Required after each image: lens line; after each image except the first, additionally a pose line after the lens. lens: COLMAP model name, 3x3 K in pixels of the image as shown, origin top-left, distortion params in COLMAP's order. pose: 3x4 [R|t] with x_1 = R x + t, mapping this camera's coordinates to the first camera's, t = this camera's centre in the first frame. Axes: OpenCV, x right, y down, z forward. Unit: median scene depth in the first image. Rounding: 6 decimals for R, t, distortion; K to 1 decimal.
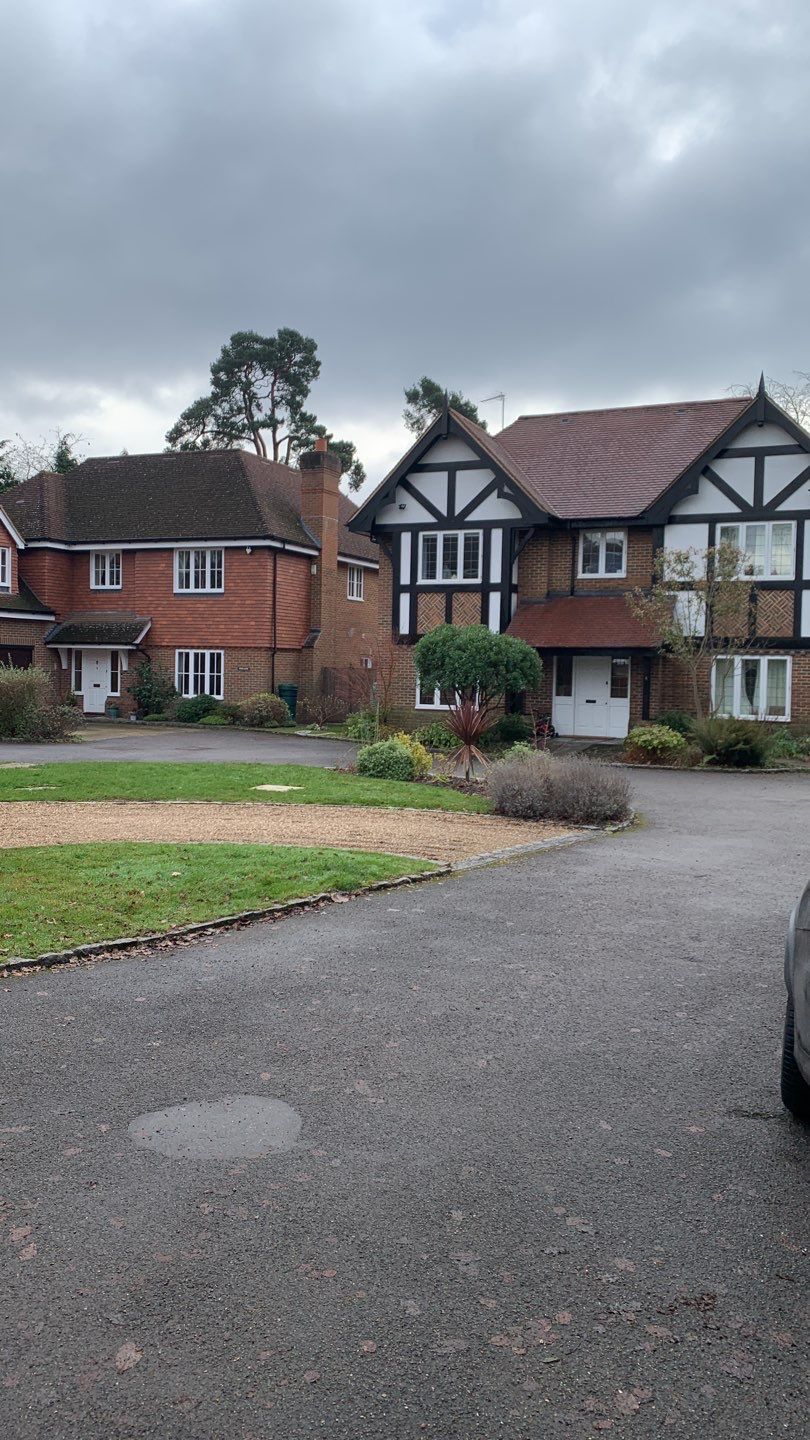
lens RADIAL K [[1042.4, 0, 385.4], [0, 1042.4, 720.2], [0, 0, 1]] dist [0.241249, -0.575753]
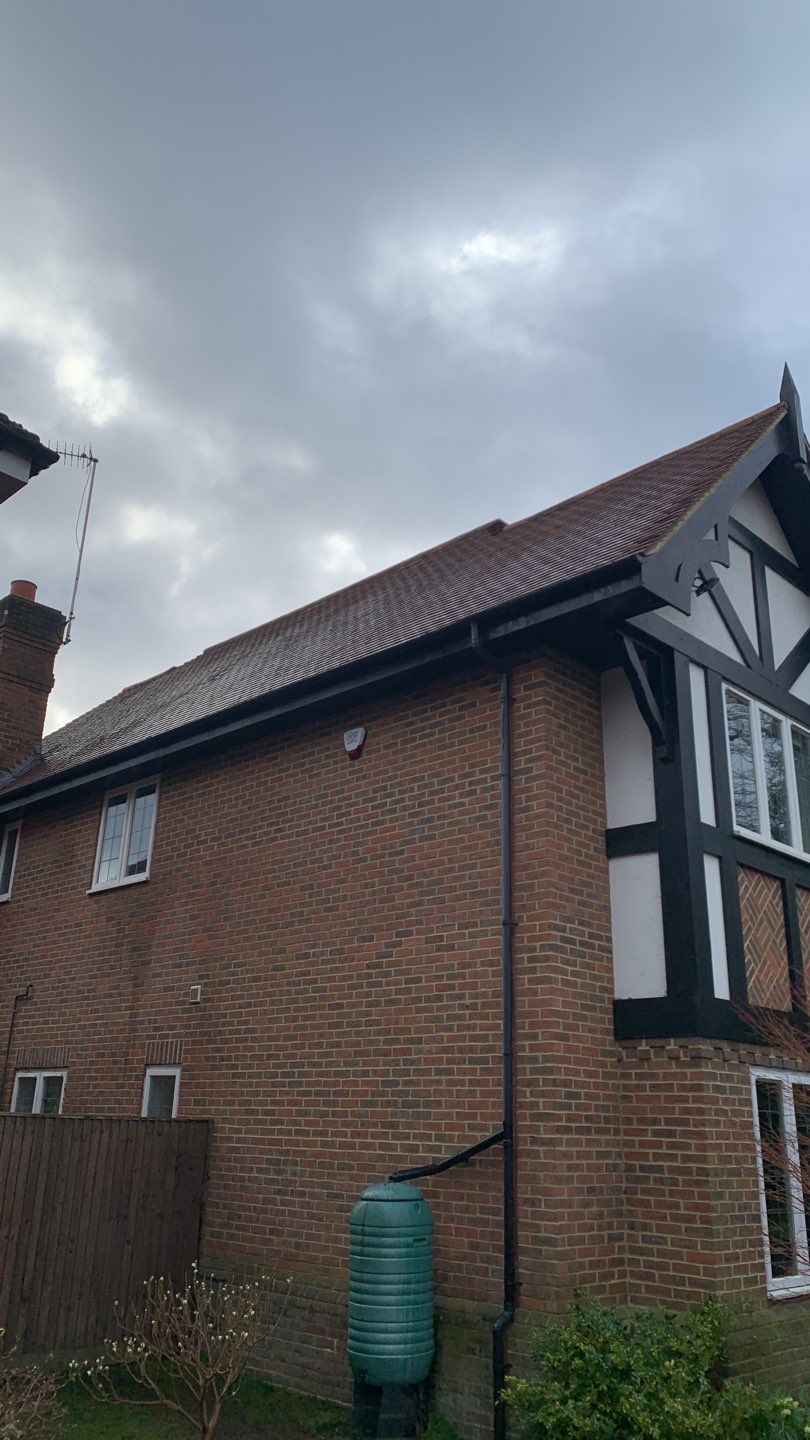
lens RADIAL K [[1090.9, 0, 406.1], [0, 1090.9, 702.7], [0, 0, 1]] dist [0.113696, -0.182519]
pose [[0.347842, 0.320402, 0.881107, -0.306150], [0.020069, 0.937034, -0.348662, -0.058387], [-0.937338, 0.138962, 0.319510, 1.015552]]
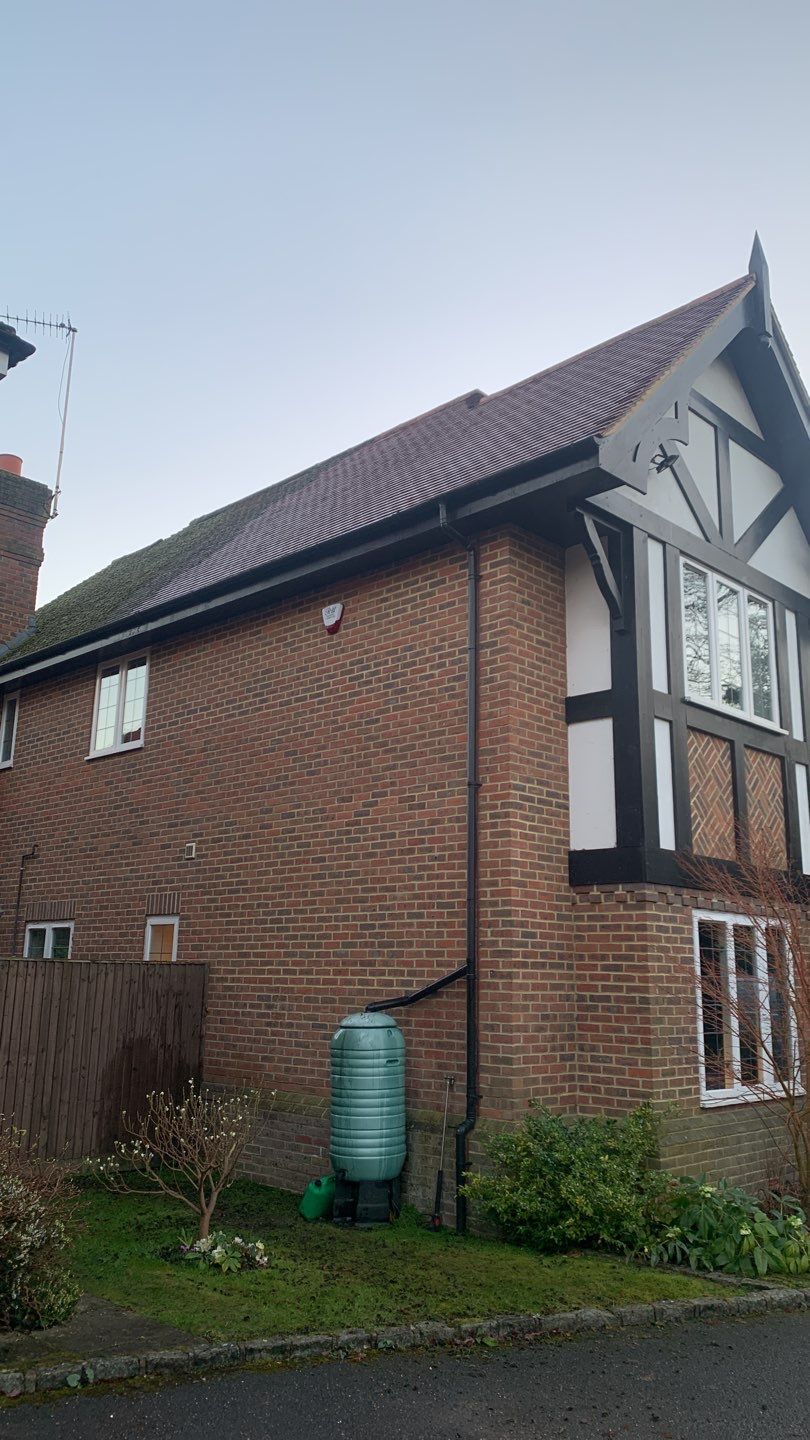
lens RADIAL K [[1080.4, 0, 401.5], [0, 1080.4, 697.8], [0, 0, 1]] dist [0.248789, -0.671210]
pose [[0.350076, 0.210763, 0.912703, -0.321679], [0.029081, 0.971444, -0.235482, -0.055159], [-0.936270, 0.108979, 0.333950, 1.002167]]
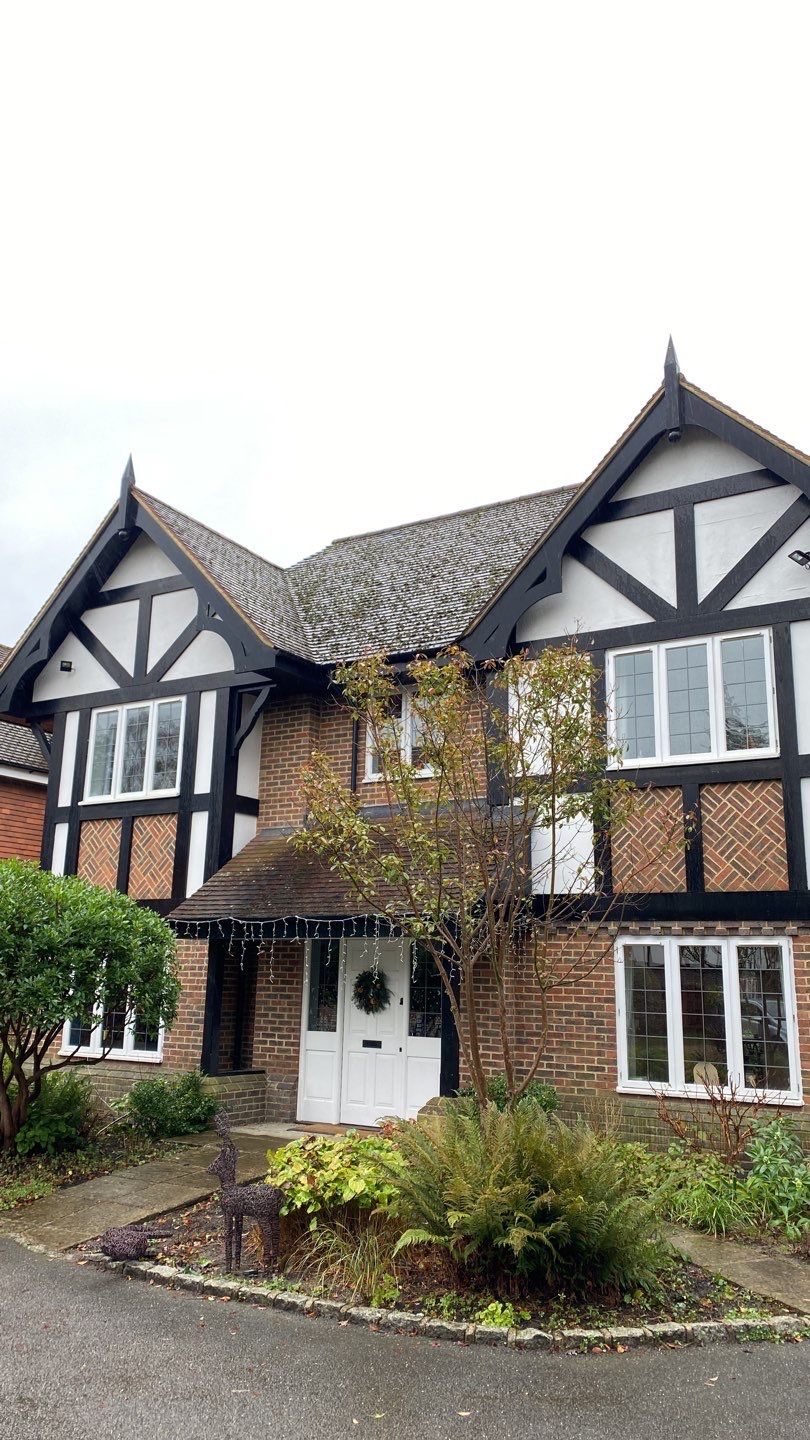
lens RADIAL K [[995.5, 0, 432.2], [0, 995.5, 763.1], [0, 0, 1]] dist [0.109368, -0.201887]
pose [[0.994796, -0.024777, -0.098826, 0.261800], [-0.000928, 0.967736, -0.251966, -0.025422], [0.101880, 0.250747, 0.962677, 0.551204]]
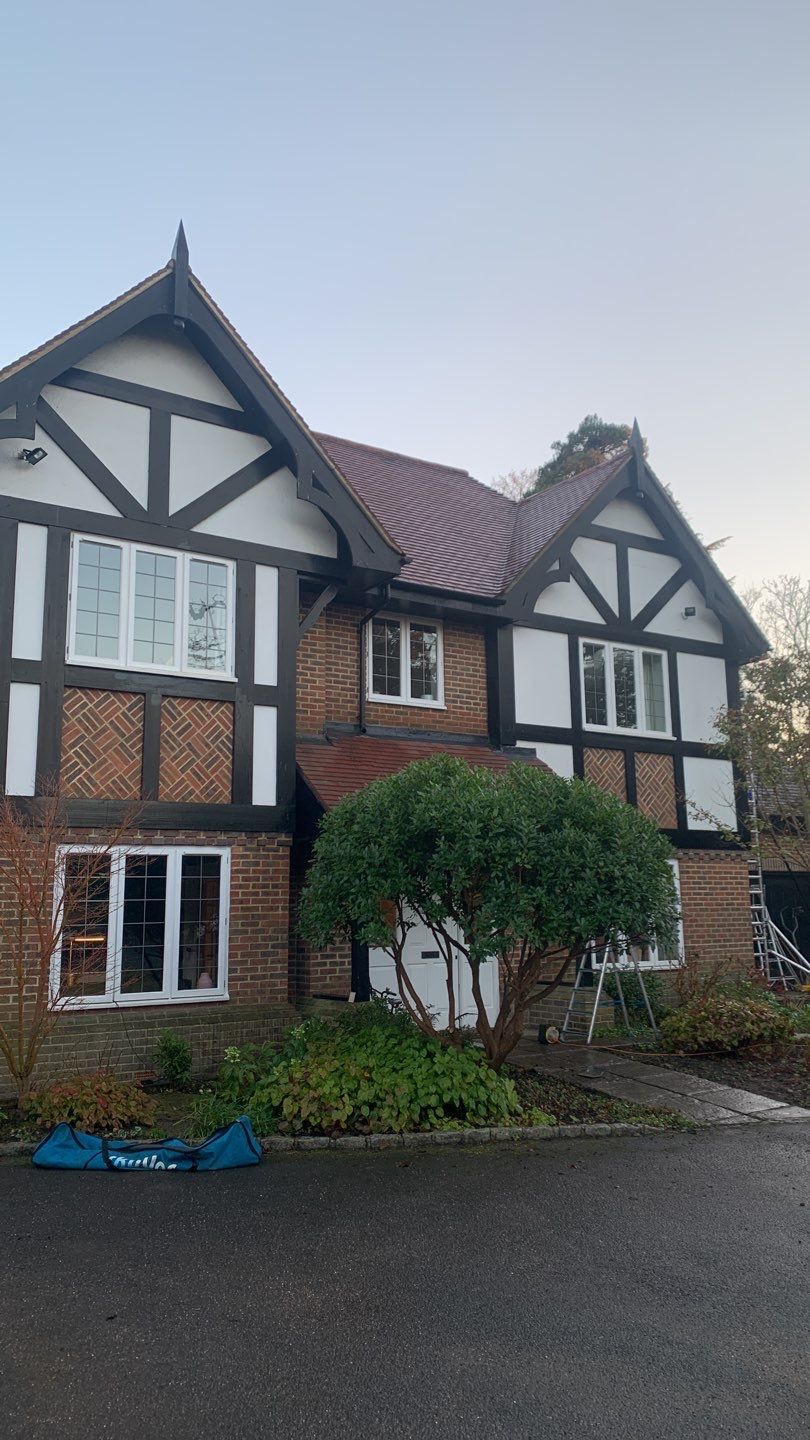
lens RADIAL K [[1080.4, 0, 401.5], [0, 1080.4, 697.8], [0, 0, 1]] dist [0.248789, -0.671210]
pose [[0.549433, 0.119442, 0.826956, -0.232951], [0.049811, 0.983287, -0.175116, -0.045367], [-0.834051, 0.137406, 0.534301, 0.717710]]
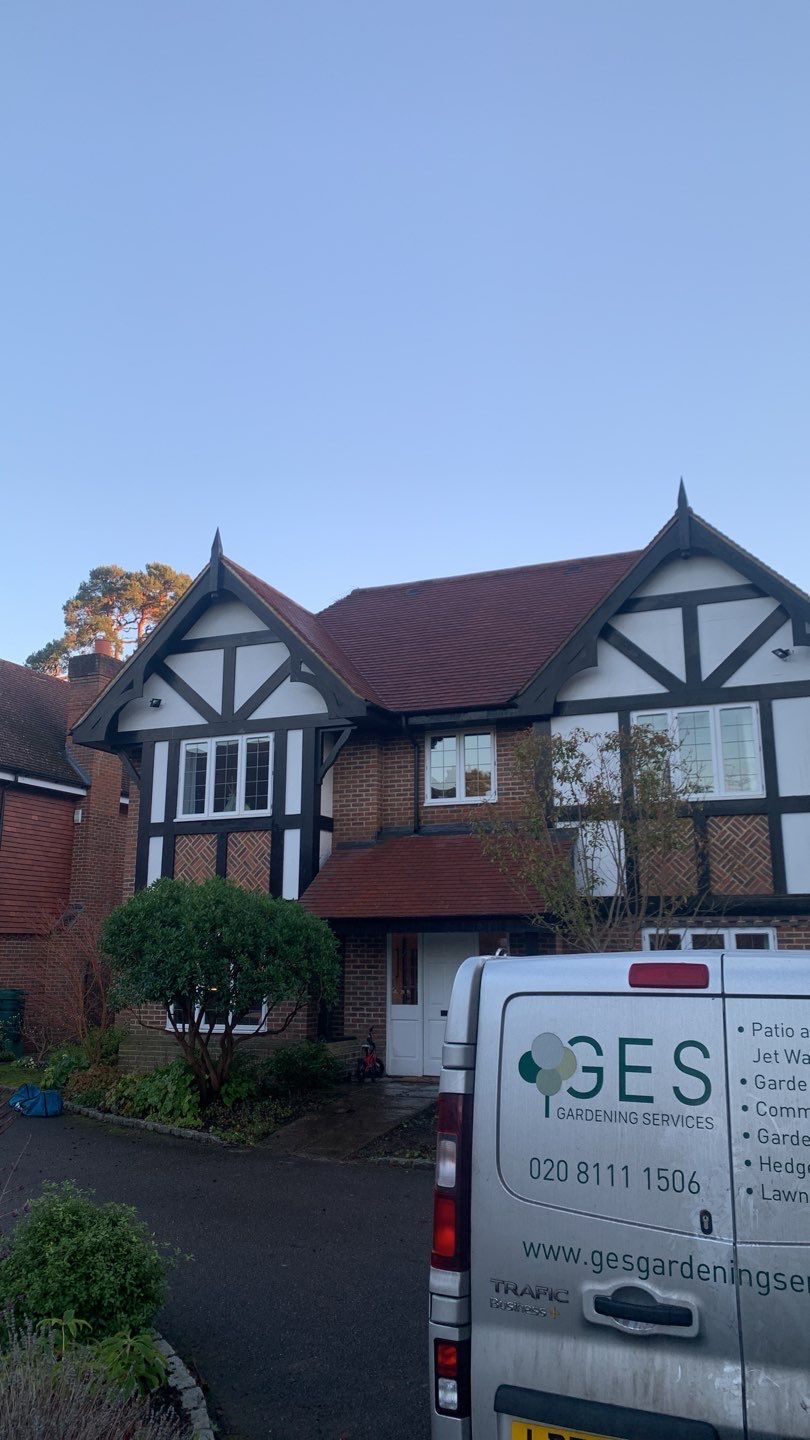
lens RADIAL K [[995.5, 0, 432.2], [0, 995.5, 763.1], [0, 0, 1]] dist [0.109368, -0.201887]
pose [[0.998687, -0.012091, 0.049780, 0.157786], [0.023568, 0.971244, -0.236915, -0.020631], [-0.045484, 0.237778, 0.970254, 0.426718]]
